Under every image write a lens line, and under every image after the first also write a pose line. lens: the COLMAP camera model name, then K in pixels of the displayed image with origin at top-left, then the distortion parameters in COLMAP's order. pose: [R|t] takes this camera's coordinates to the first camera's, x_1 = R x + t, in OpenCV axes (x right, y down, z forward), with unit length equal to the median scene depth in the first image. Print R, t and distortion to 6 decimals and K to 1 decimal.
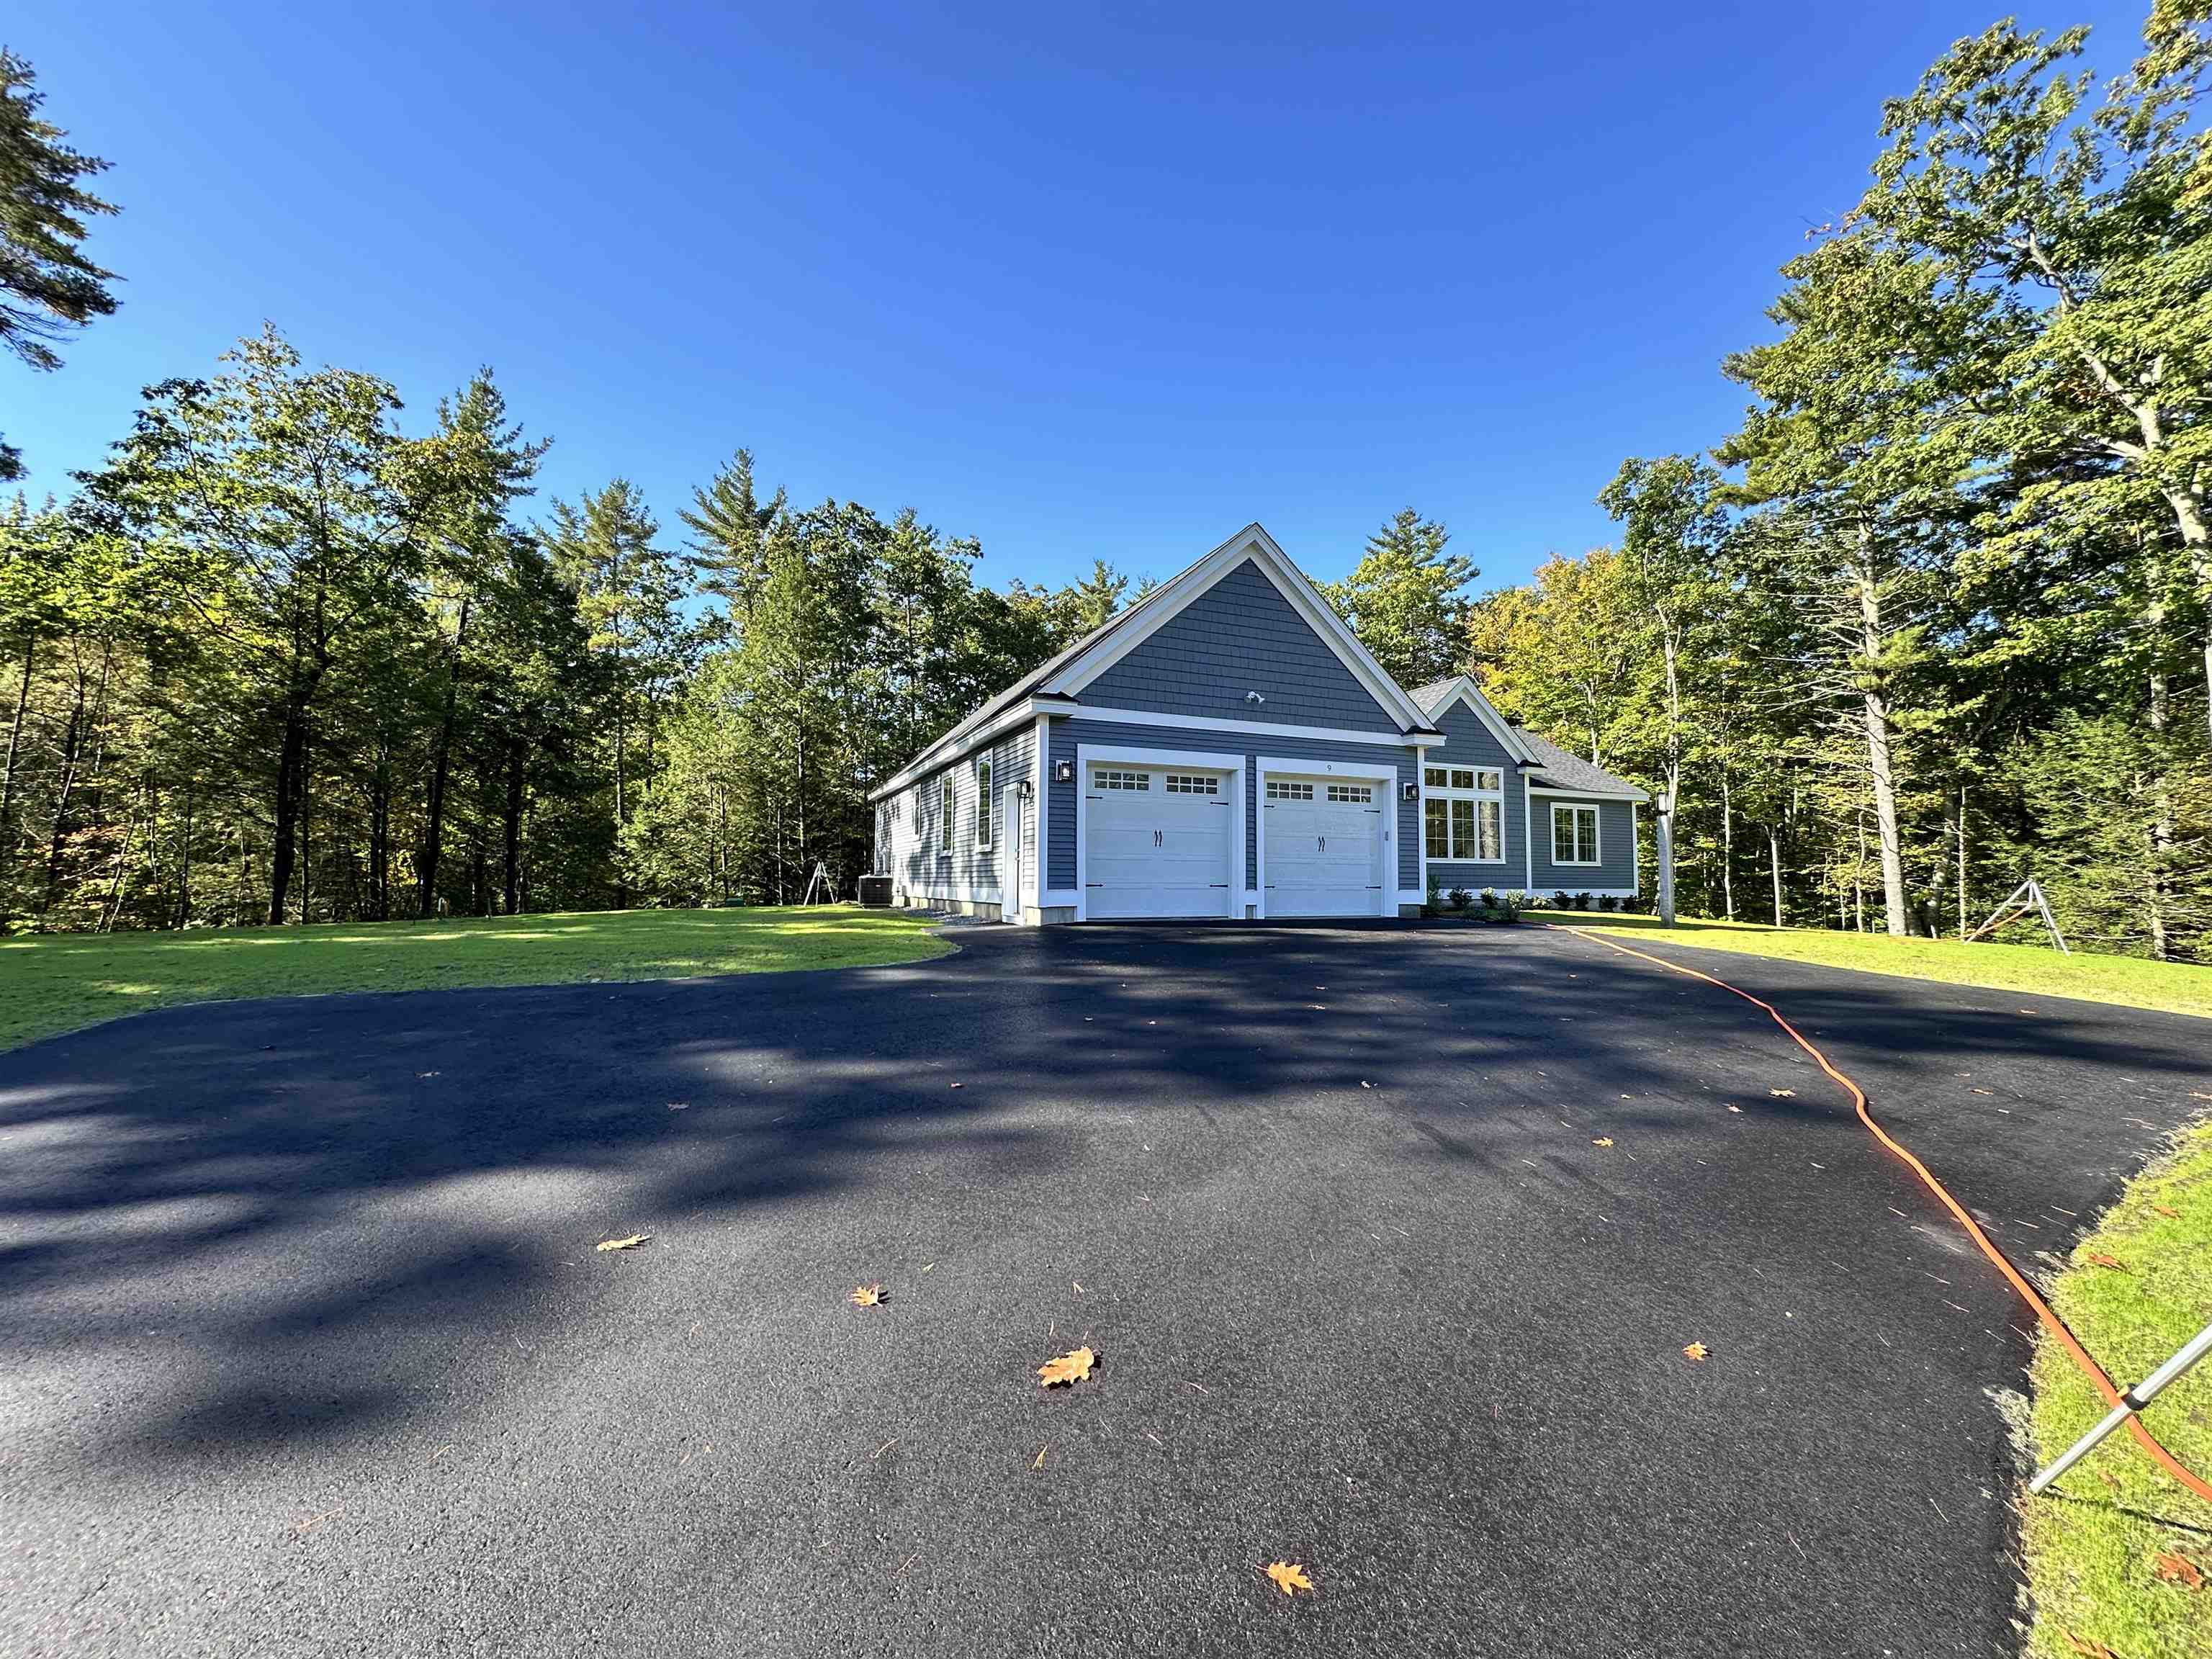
lens RADIAL K [[879.7, 0, 1106.3], [0, 879.7, 834.9], [0, 0, 1]] dist [-0.002376, -0.000454]
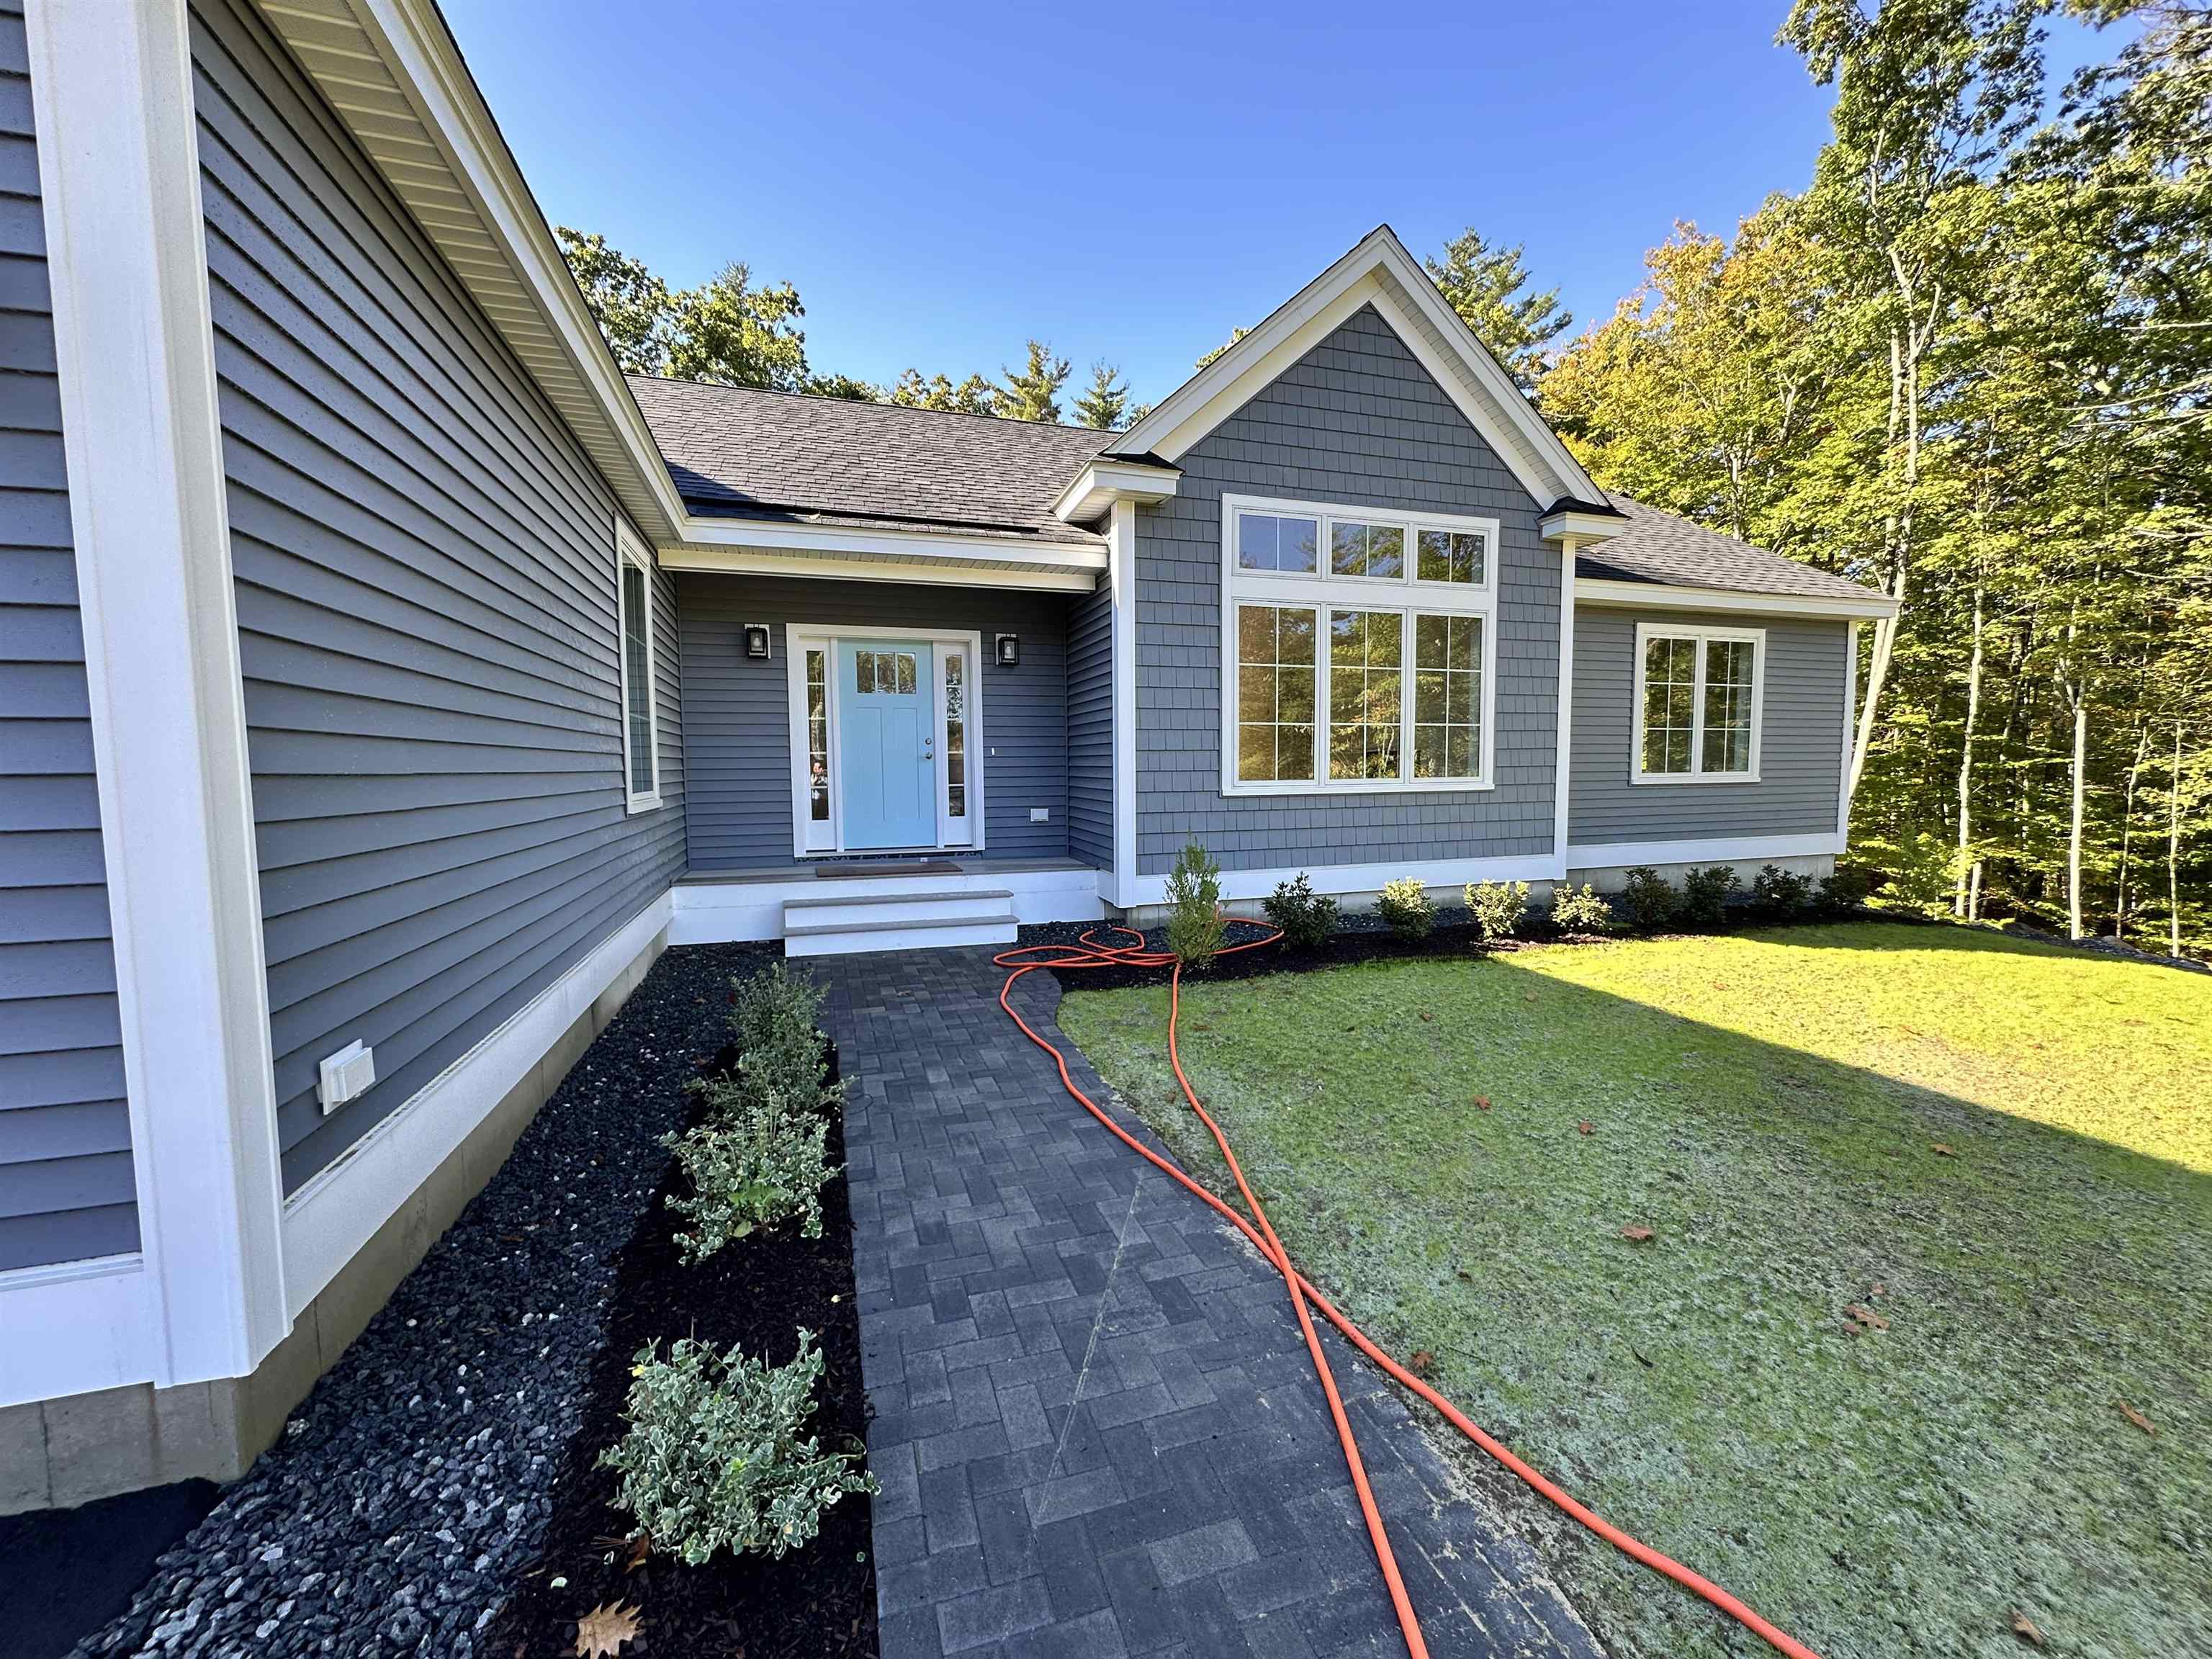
lens RADIAL K [[882.5, 0, 1116.3], [0, 882.5, 836.6], [0, 0, 1]] dist [-0.001407, -0.000108]
pose [[0.996296, -0.009184, -0.085498, 0.322615], [0.020423, 0.991102, 0.131531, 0.000808], [0.083529, -0.132790, 0.987618, 0.609733]]
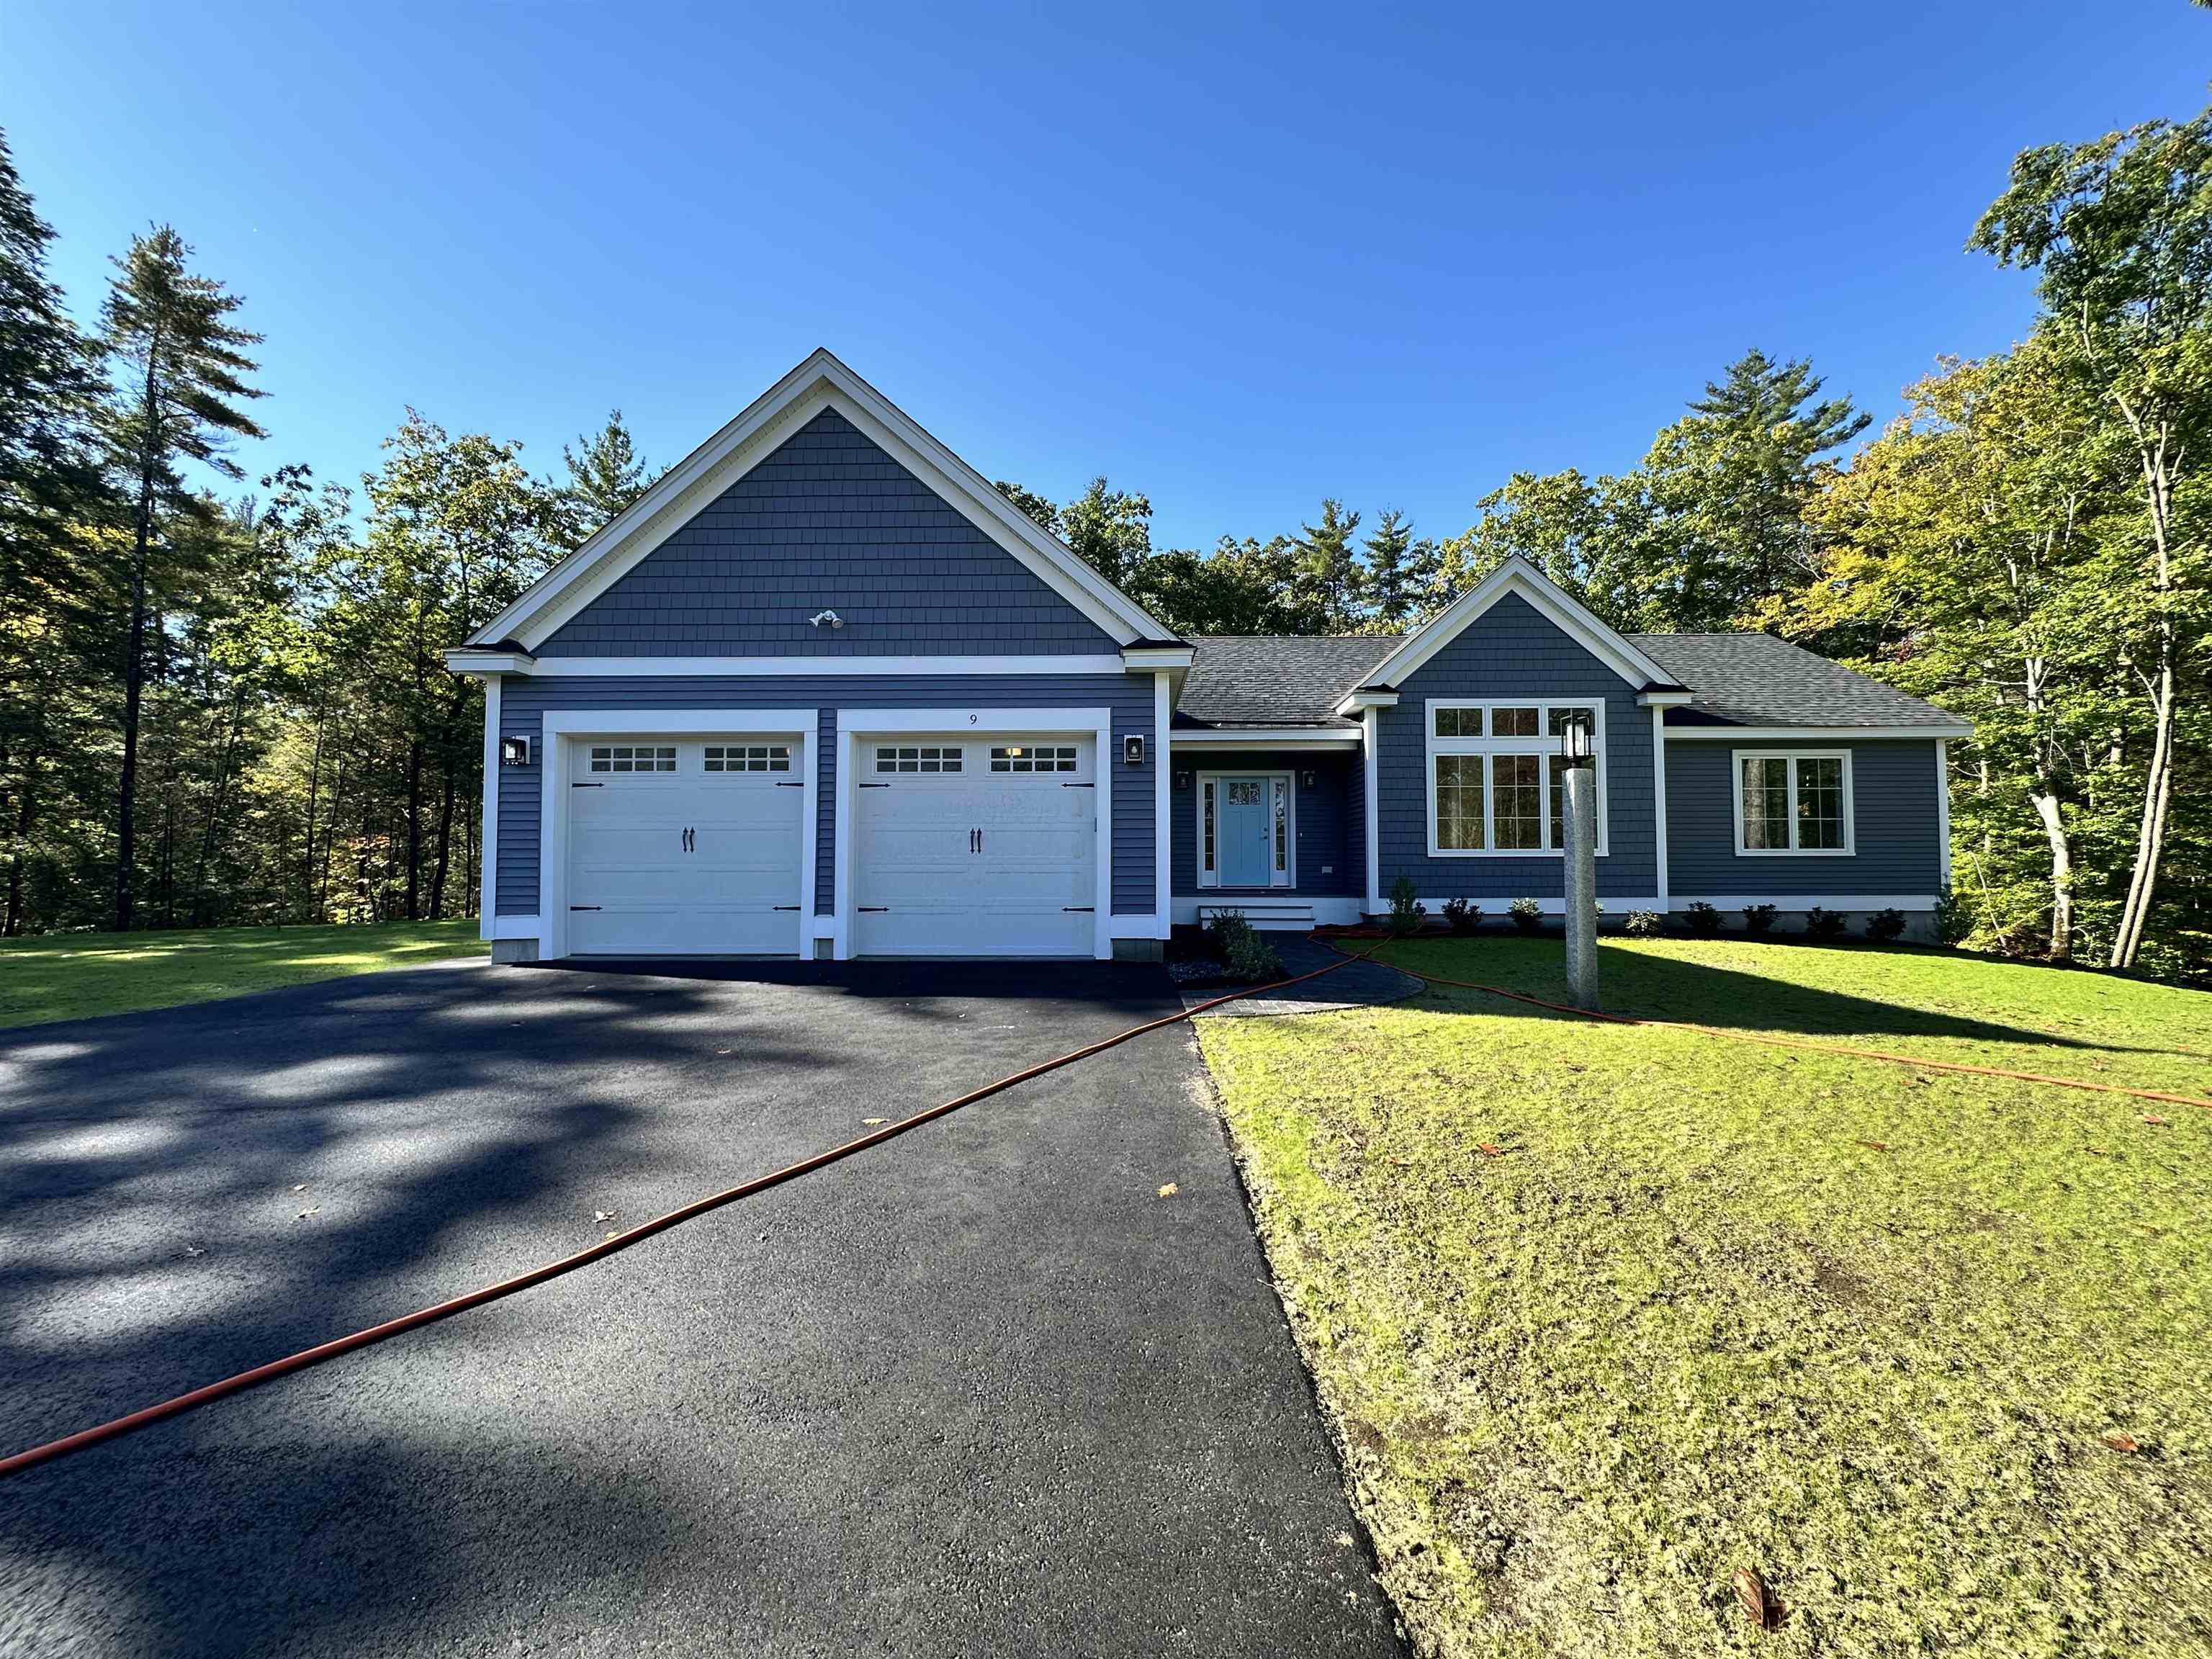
lens RADIAL K [[879.7, 0, 1106.3], [0, 879.7, 834.9], [0, 0, 1]] dist [-0.002376, -0.000454]
pose [[0.912149, -0.019983, -0.409371, 0.380066], [0.028181, 0.999505, 0.014002, -0.000072], [0.408889, -0.024309, 0.912260, 0.299123]]
